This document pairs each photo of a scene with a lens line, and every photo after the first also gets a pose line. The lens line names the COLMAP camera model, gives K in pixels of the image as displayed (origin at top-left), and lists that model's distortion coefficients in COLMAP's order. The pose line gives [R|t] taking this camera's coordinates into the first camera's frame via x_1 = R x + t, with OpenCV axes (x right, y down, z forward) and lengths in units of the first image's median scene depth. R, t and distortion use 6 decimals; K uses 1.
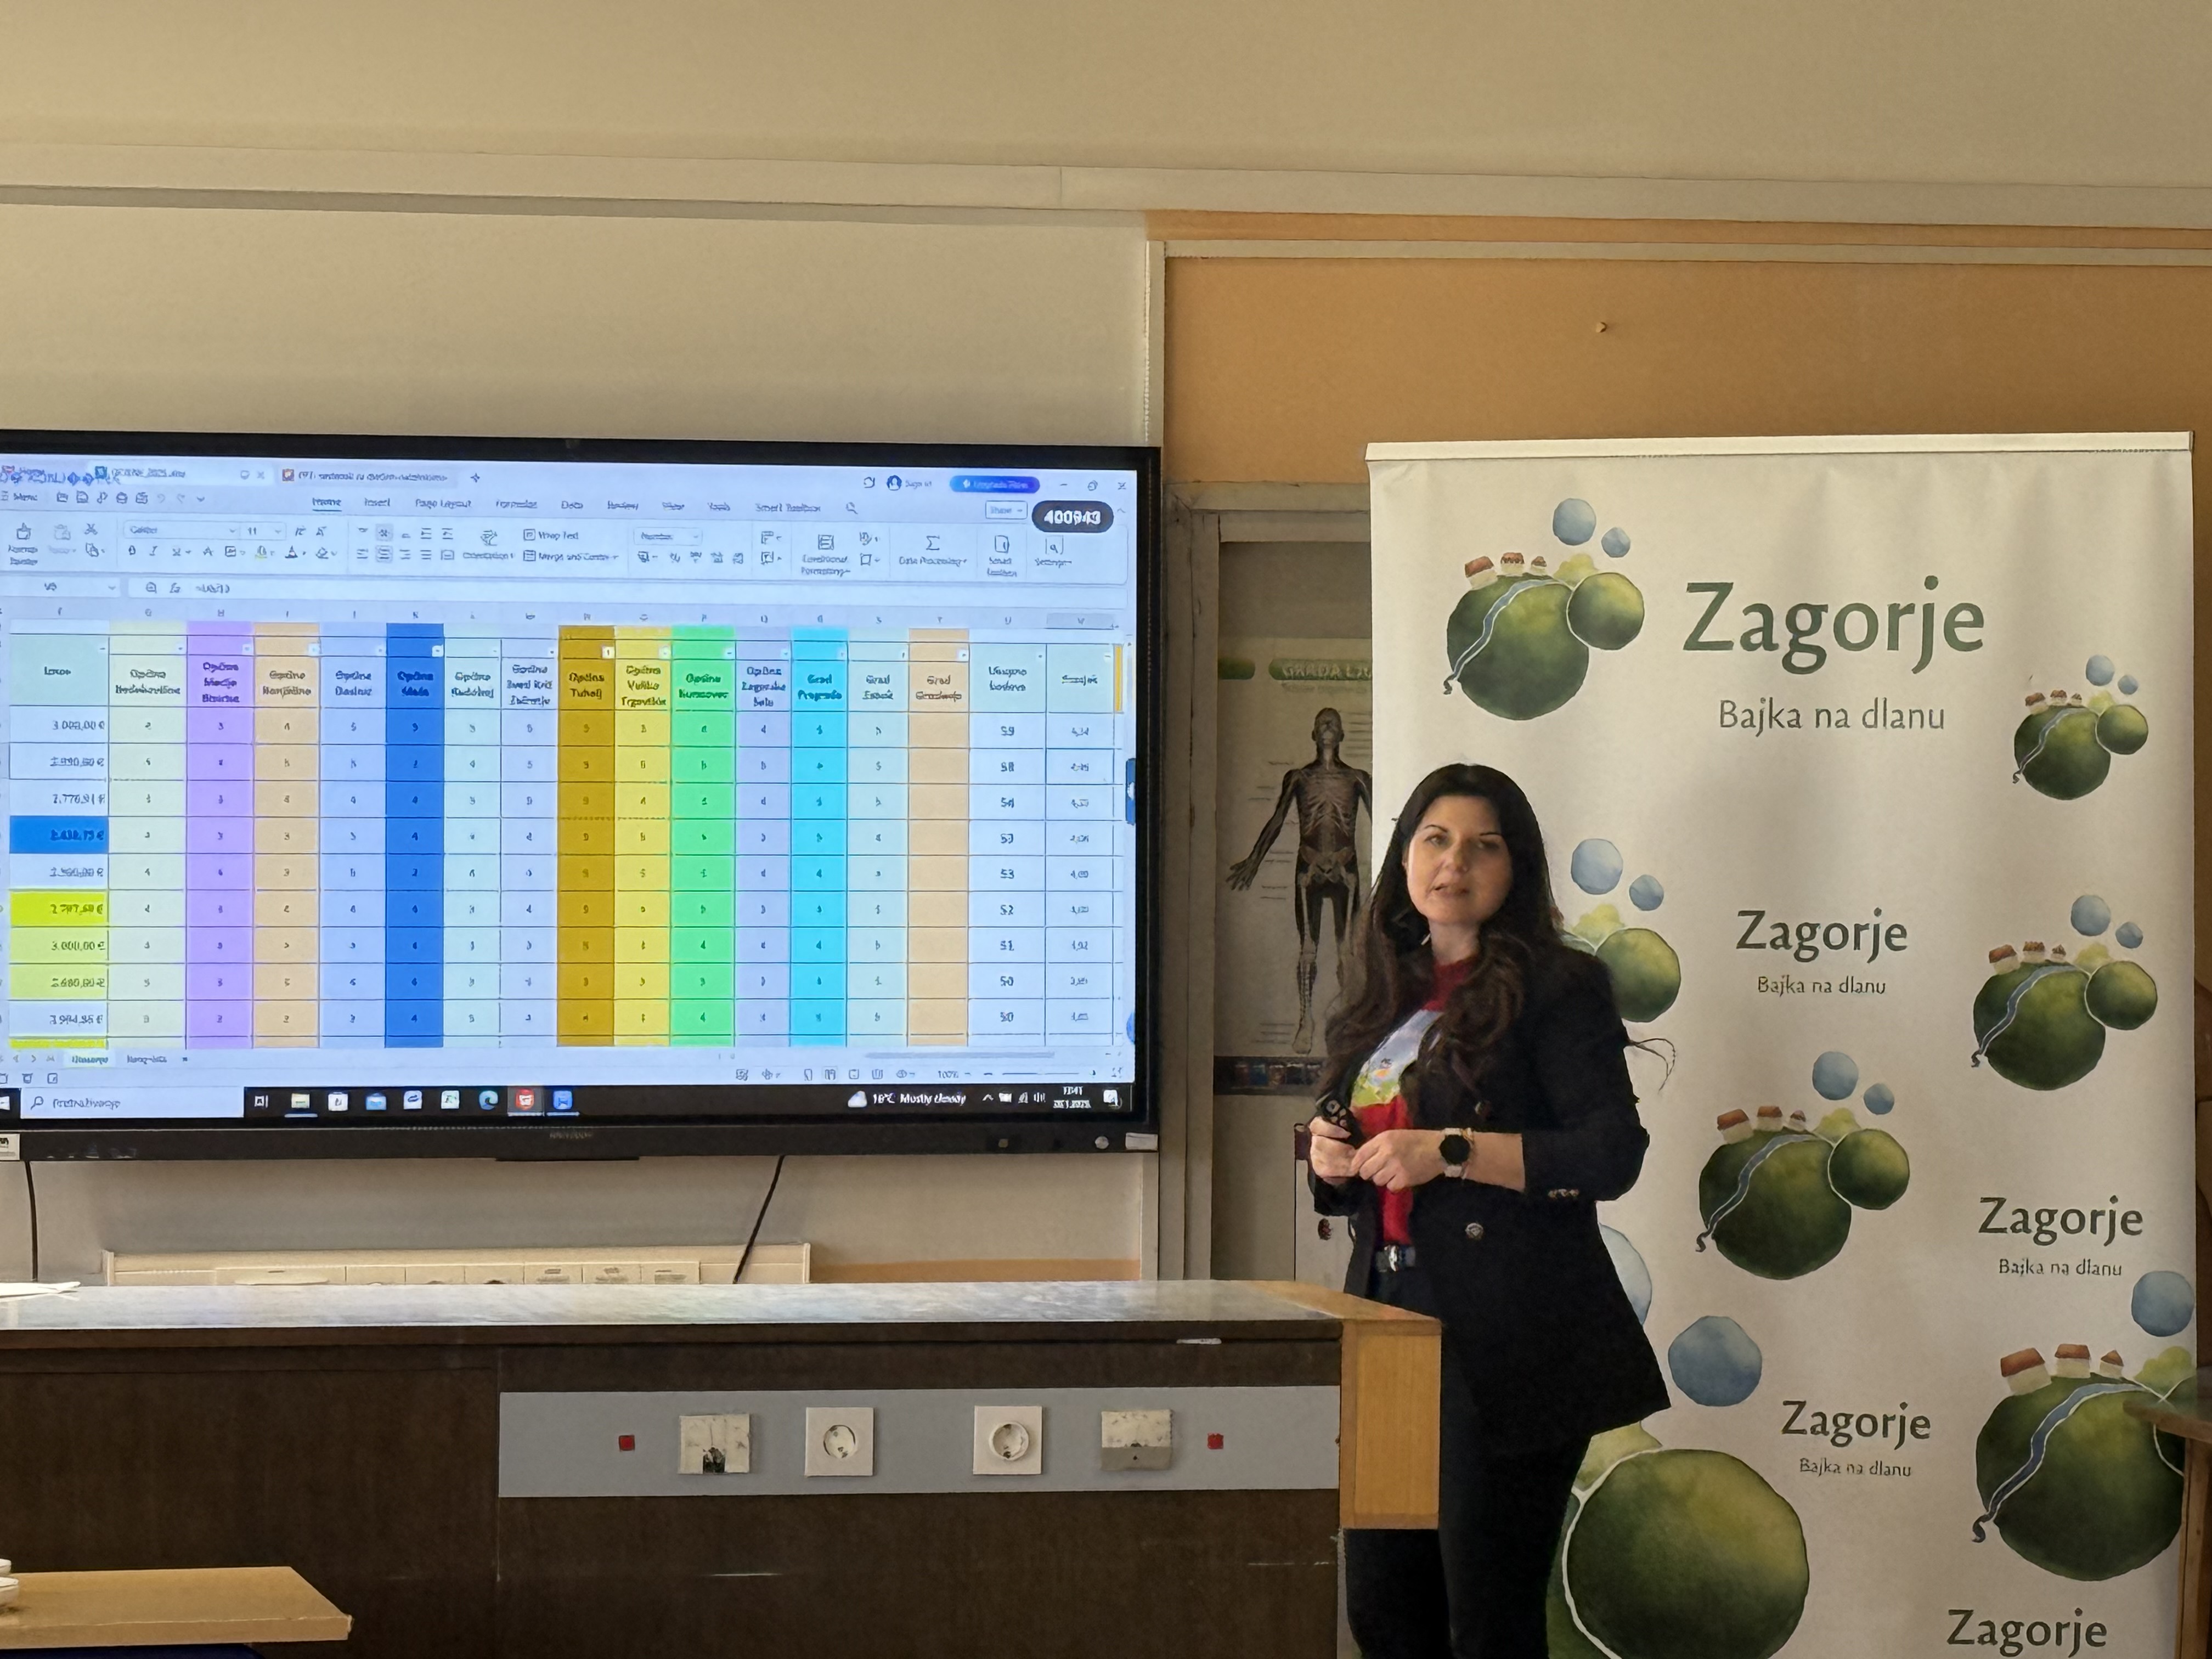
lens RADIAL K [[7644.5, 0, 1106.0], [0, 7644.5, 831.7], [0, 0, 1]] dist [-0.206187, 0.000000]
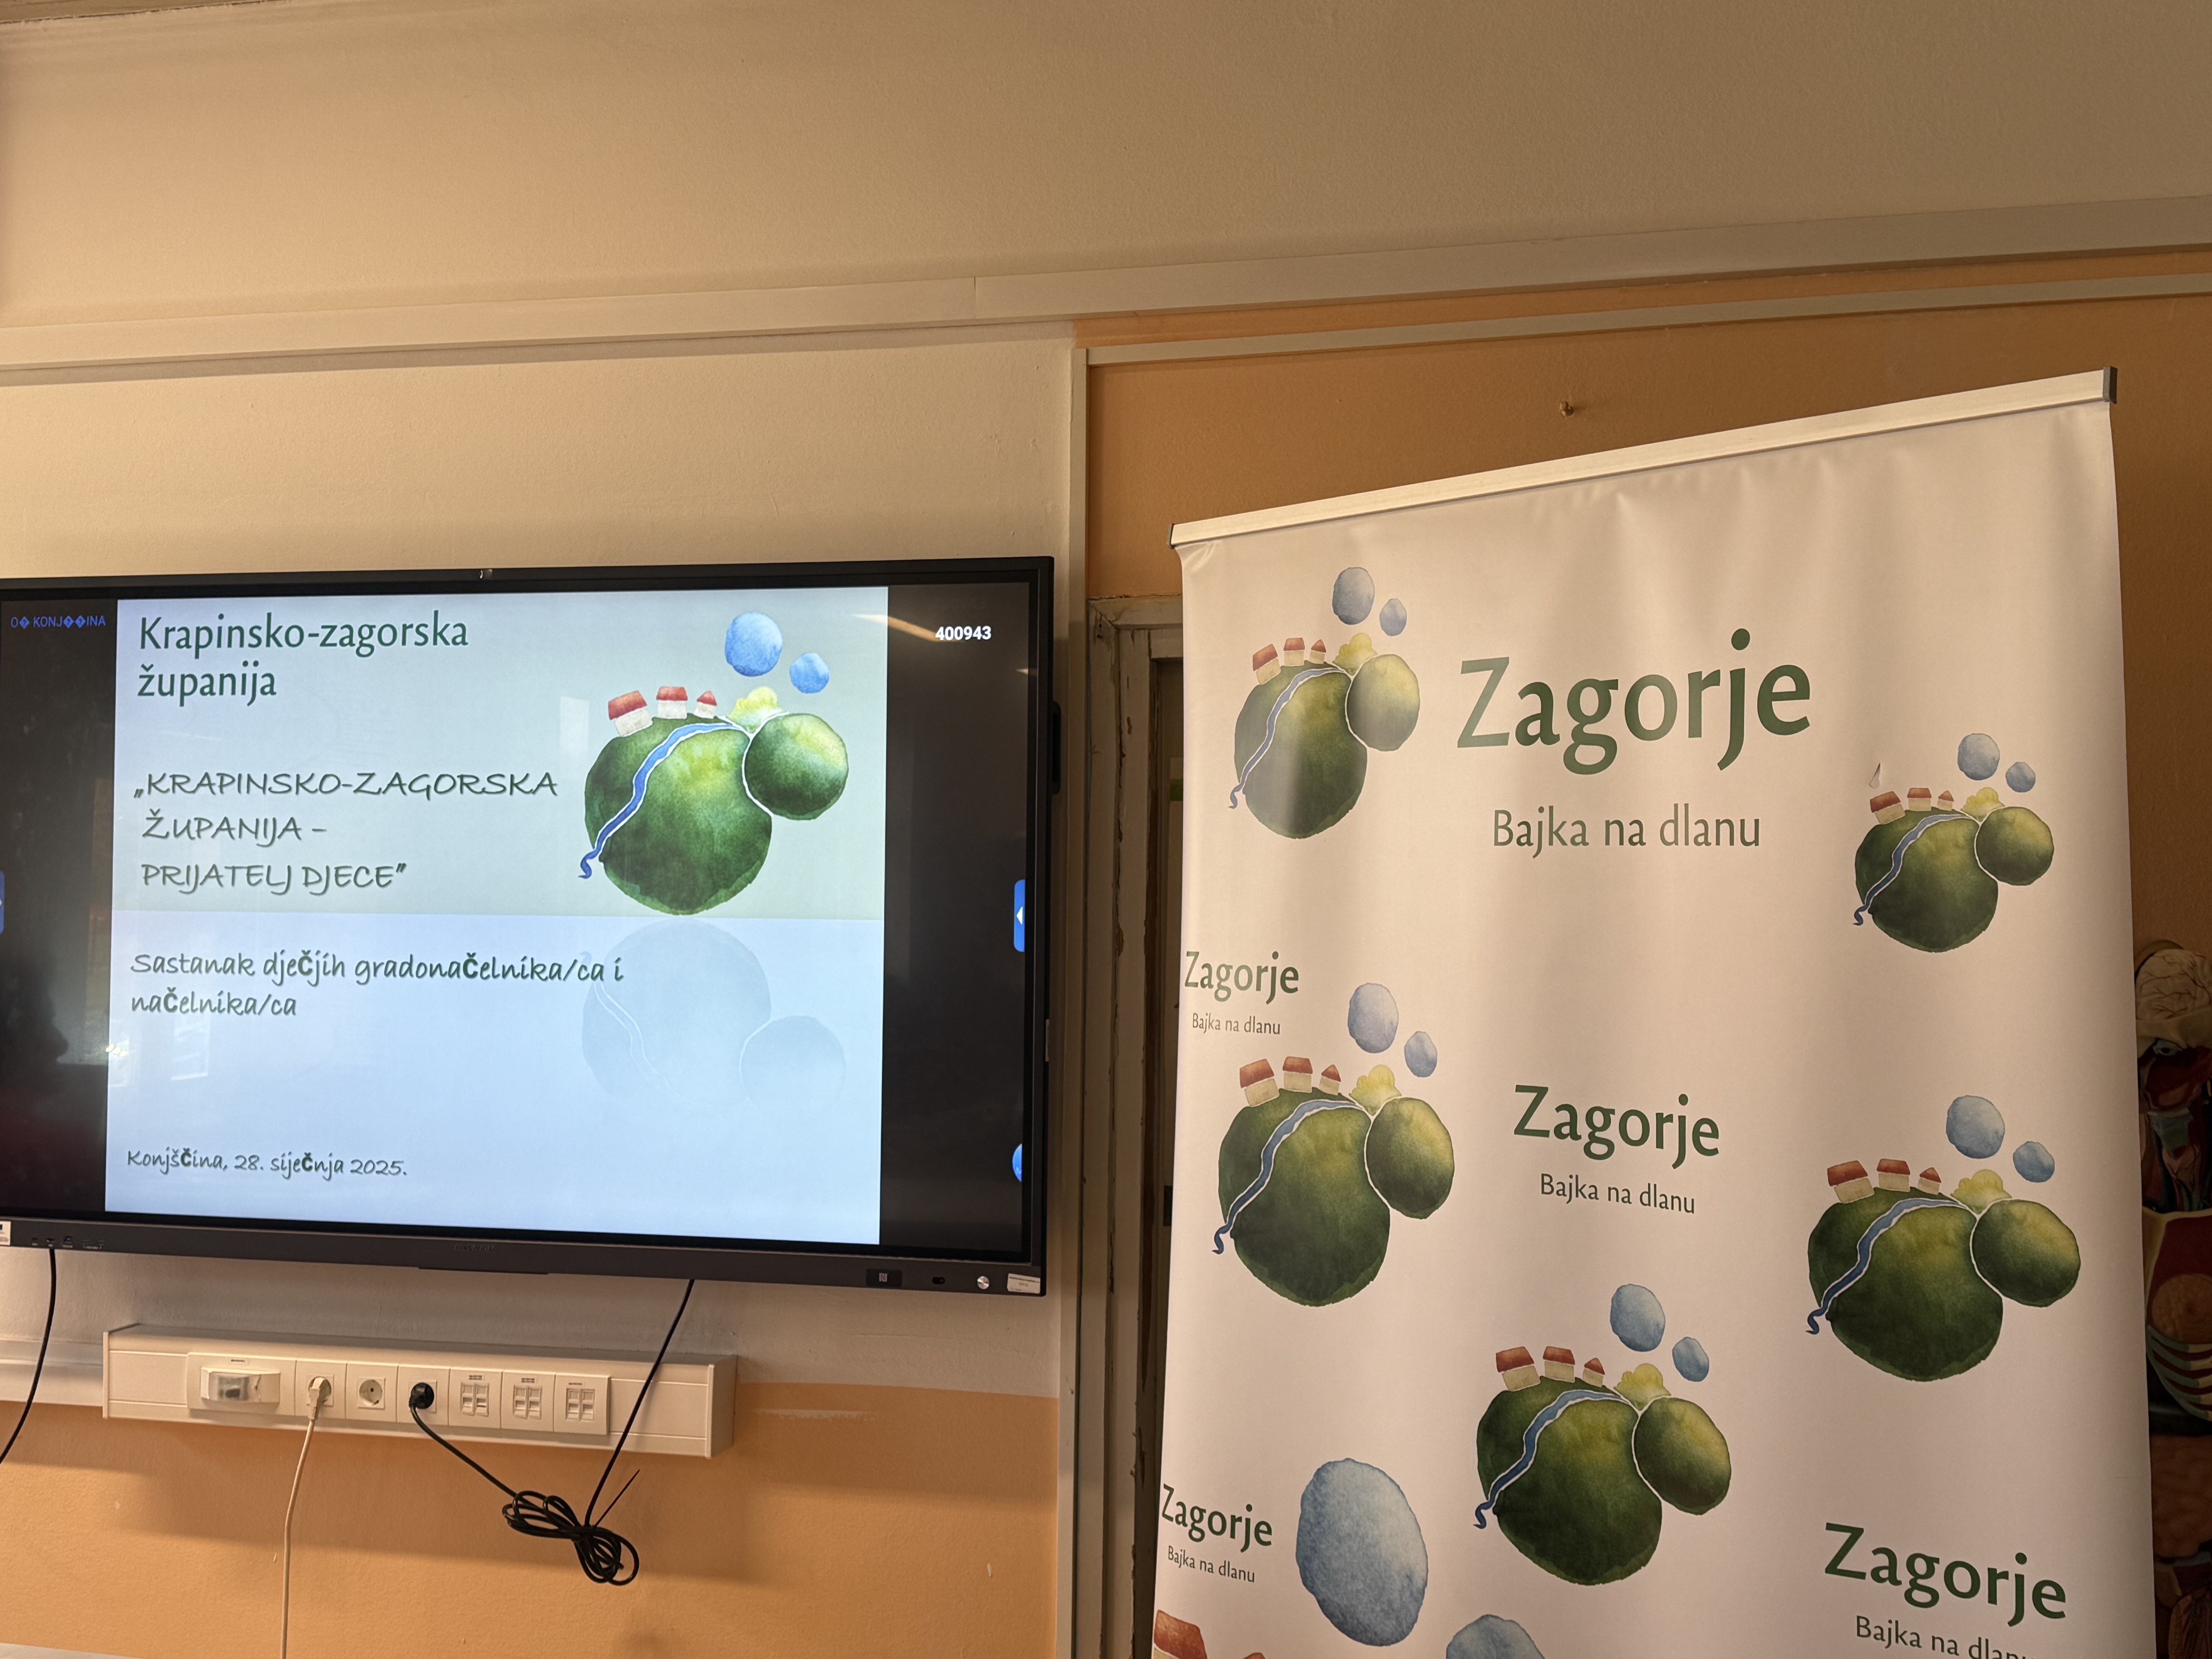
lens RADIAL K [[2254.5, 0, 1188.8], [0, 2254.5, 826.2], [0, 0, 1]] dist [0.052256, 0.000000]
pose [[0.880135, -0.006373, -0.474680, 0.161839], [-0.008030, 0.999567, -0.028310, -0.008949], [0.474655, 0.028728, 0.879703, 0.786673]]
